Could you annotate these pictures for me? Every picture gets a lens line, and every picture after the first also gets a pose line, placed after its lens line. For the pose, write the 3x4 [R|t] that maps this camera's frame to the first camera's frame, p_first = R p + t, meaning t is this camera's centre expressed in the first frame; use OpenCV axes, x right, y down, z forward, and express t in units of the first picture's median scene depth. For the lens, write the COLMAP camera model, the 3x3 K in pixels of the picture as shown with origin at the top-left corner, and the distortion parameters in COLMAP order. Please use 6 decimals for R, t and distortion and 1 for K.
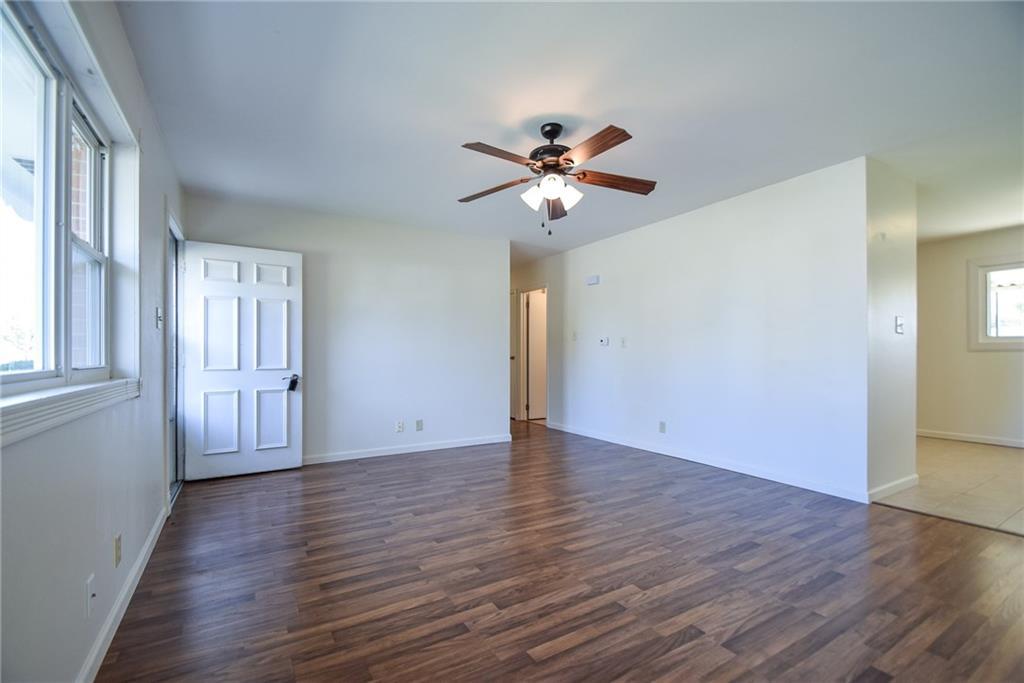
lens RADIAL K [[447.7, 0, 512.1], [0, 447.7, 349.4], [0, 0, 1]] dist [0.000643, -0.000329]
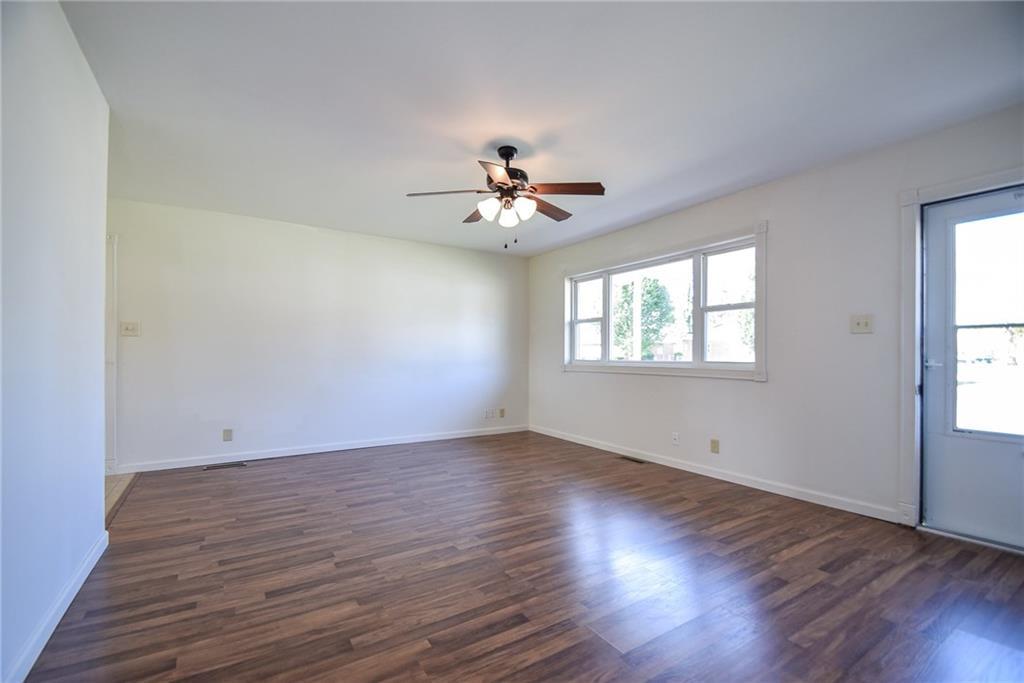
lens RADIAL K [[447.7, 0, 511.5], [0, 447.7, 349.3], [0, 0, 1]] dist [0.000643, -0.000329]
pose [[-0.999530, 0.002334, -0.030571, 0.105320], [0.002936, 0.999803, -0.019654, 0.013508], [0.030519, -0.019735, -0.999339, 1.979934]]
